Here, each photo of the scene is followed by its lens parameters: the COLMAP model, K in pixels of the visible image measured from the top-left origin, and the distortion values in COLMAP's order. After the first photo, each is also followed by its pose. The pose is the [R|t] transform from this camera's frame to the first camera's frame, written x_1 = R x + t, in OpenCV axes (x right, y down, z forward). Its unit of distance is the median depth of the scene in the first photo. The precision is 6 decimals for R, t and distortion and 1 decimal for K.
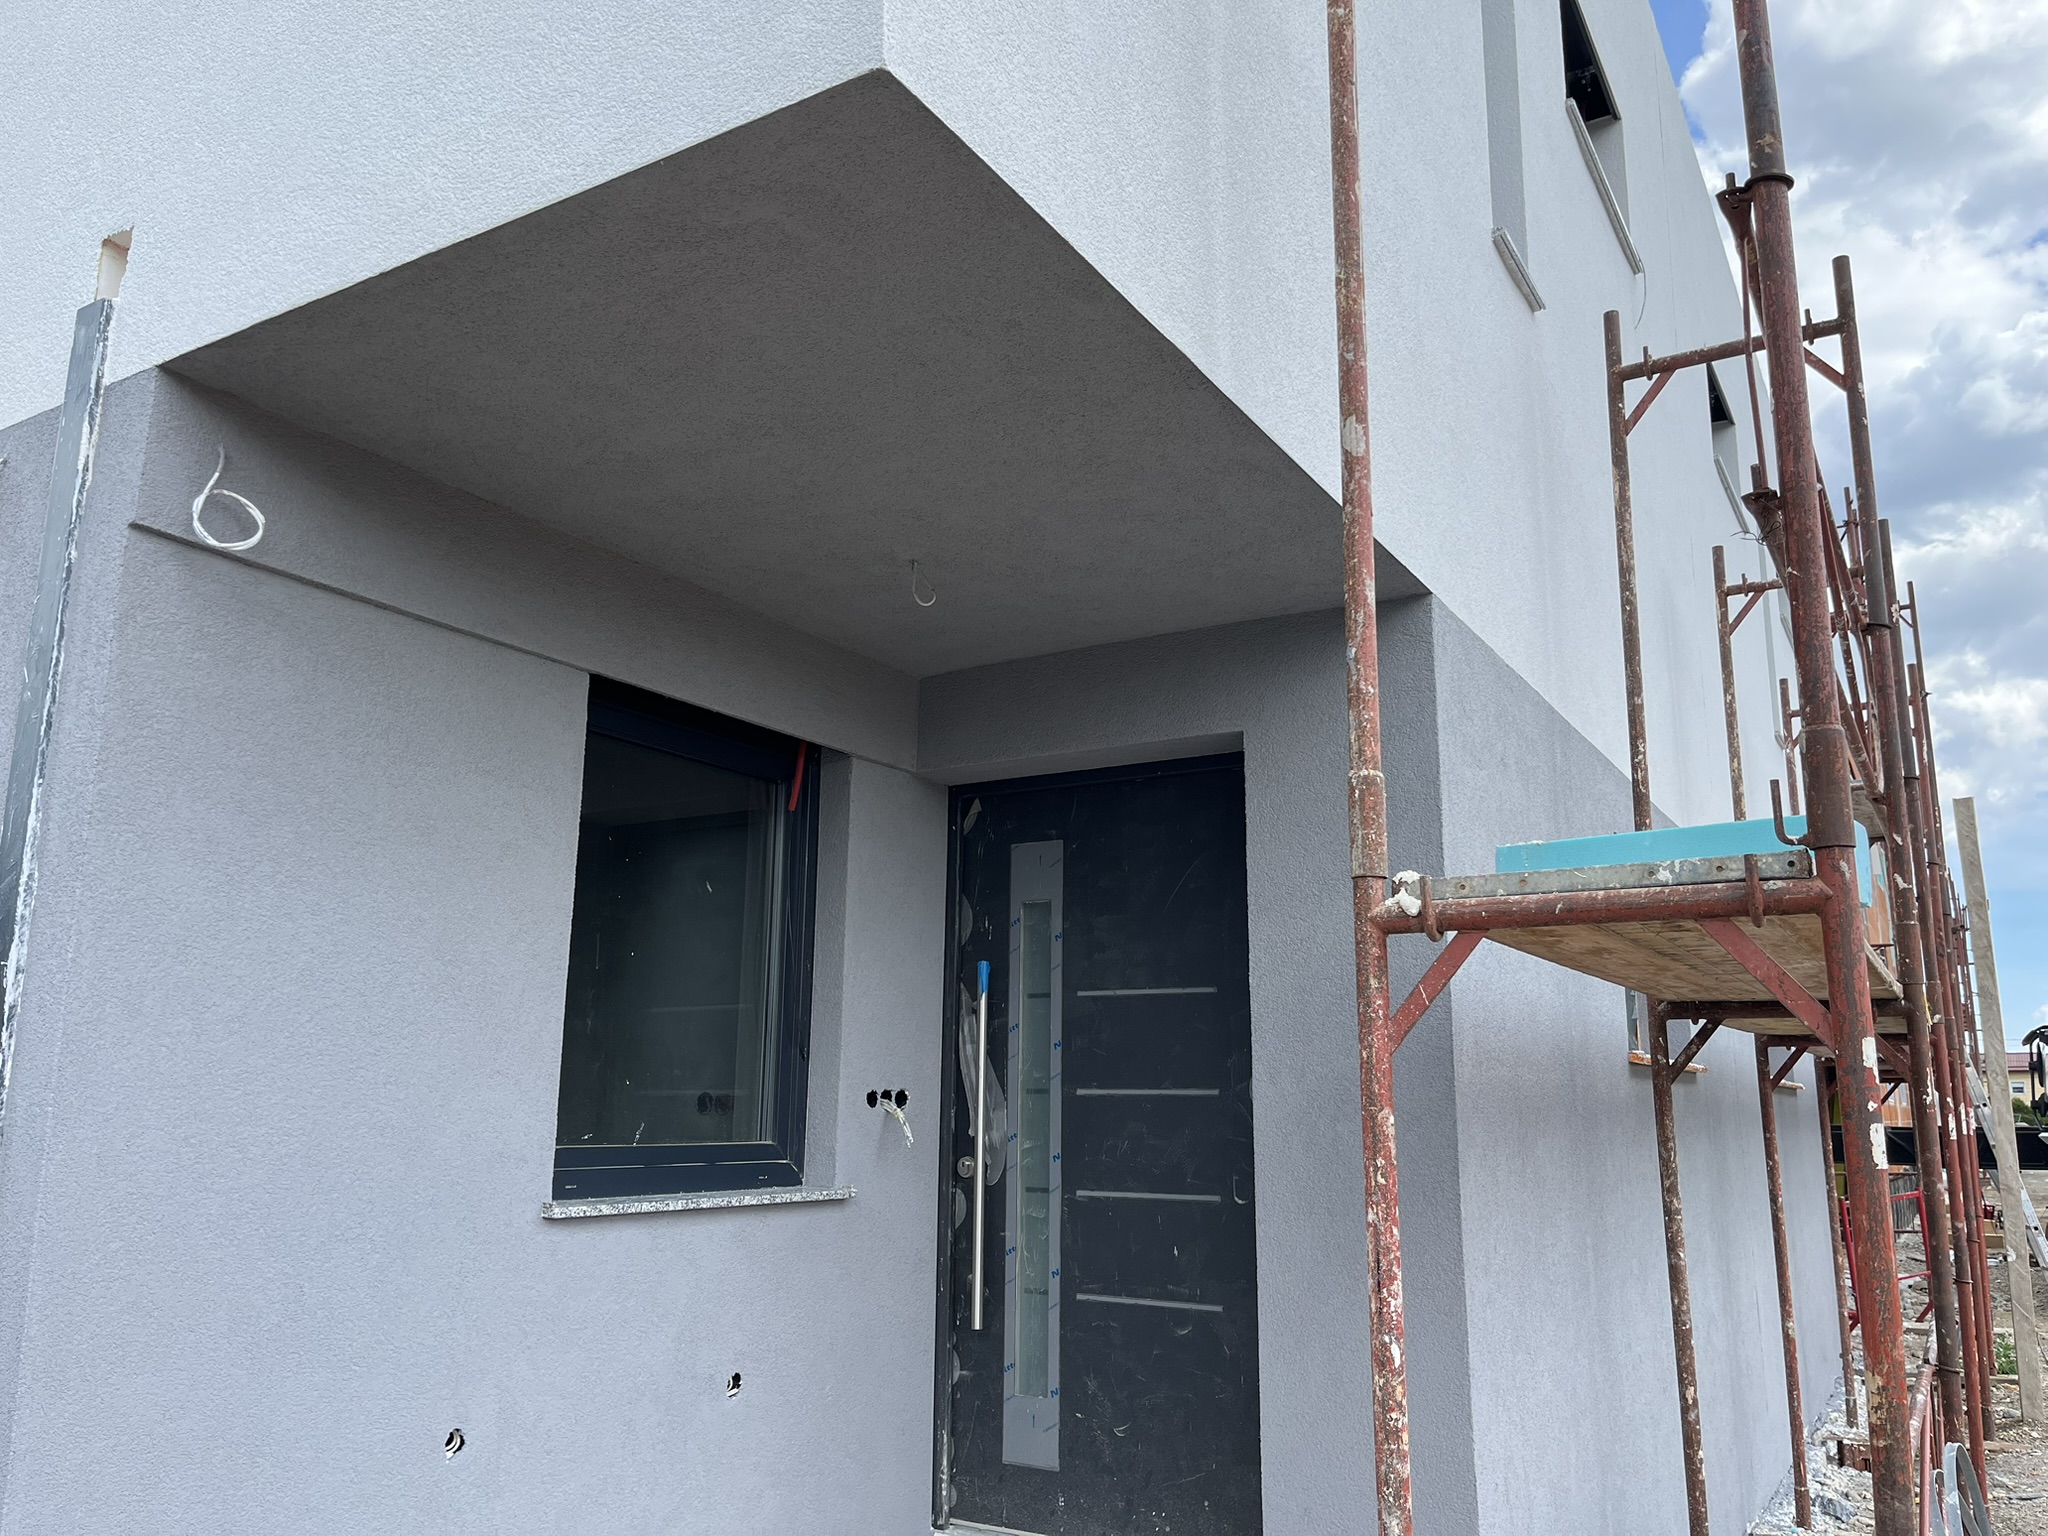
lens RADIAL K [[1535.6, 0, 1024.0], [0, 1535.6, 768.0], [0, 0, 1]] dist [0.073502, -0.126644]
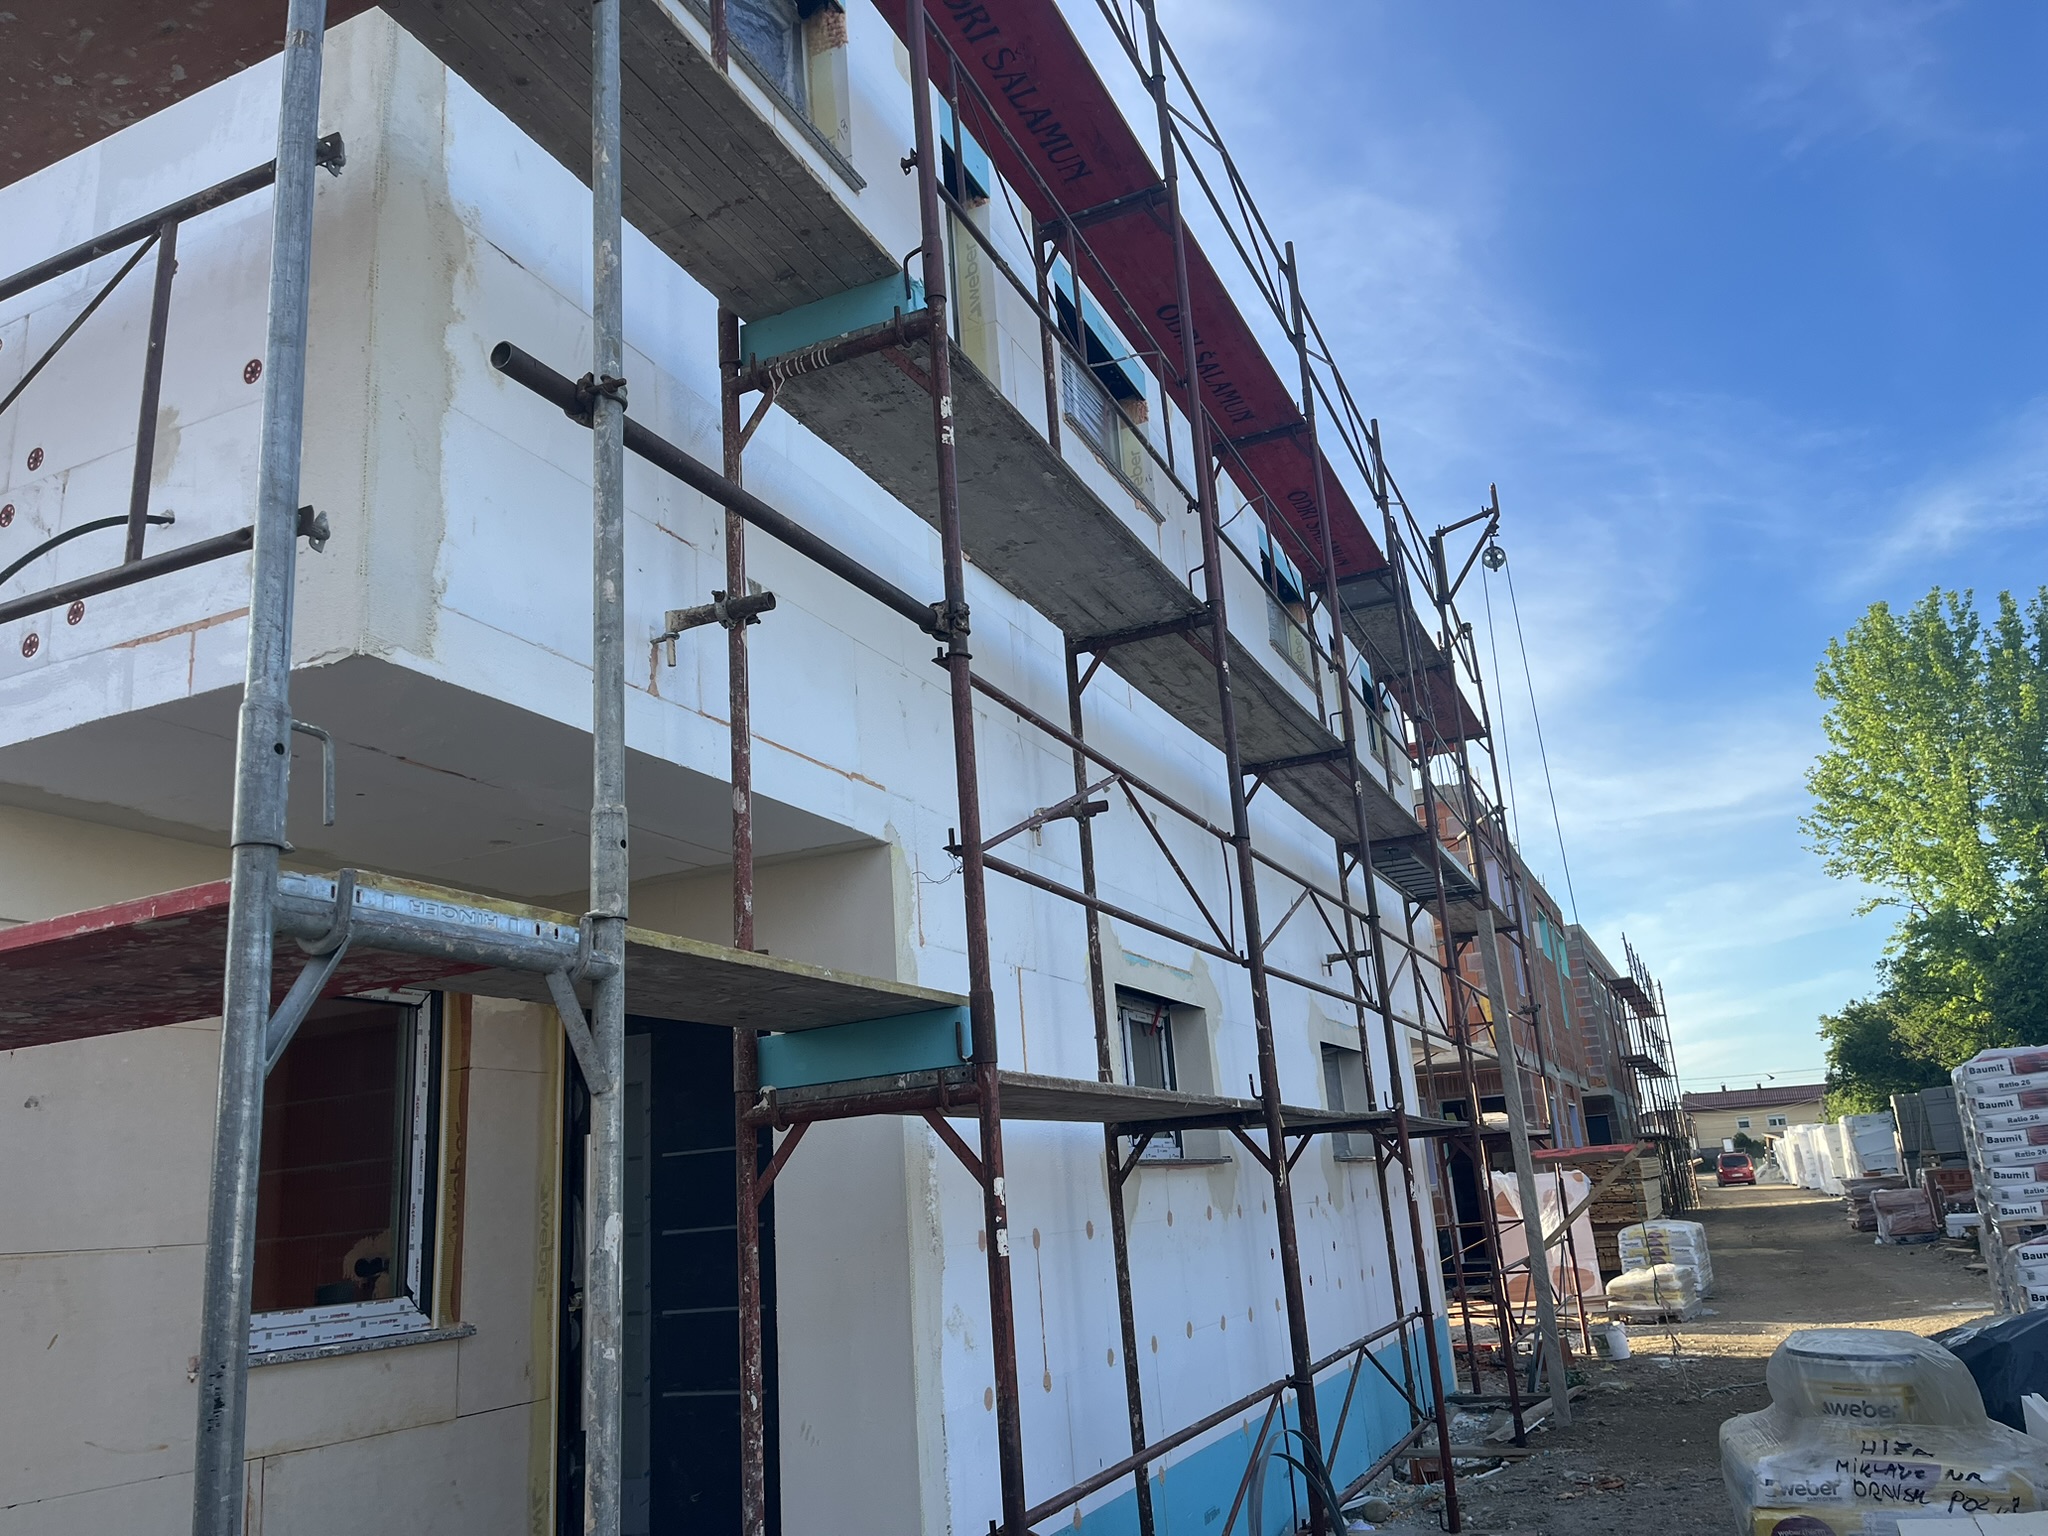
lens RADIAL K [[1535.6, 0, 1024.0], [0, 1535.6, 768.0], [0, 0, 1]] dist [0.073502, -0.126644]
pose [[0.990175, -0.037708, 0.134657, 0.178347], [0.046466, 0.996963, -0.062500, -0.084143], [-0.131891, 0.068143, 0.988919, -0.351466]]
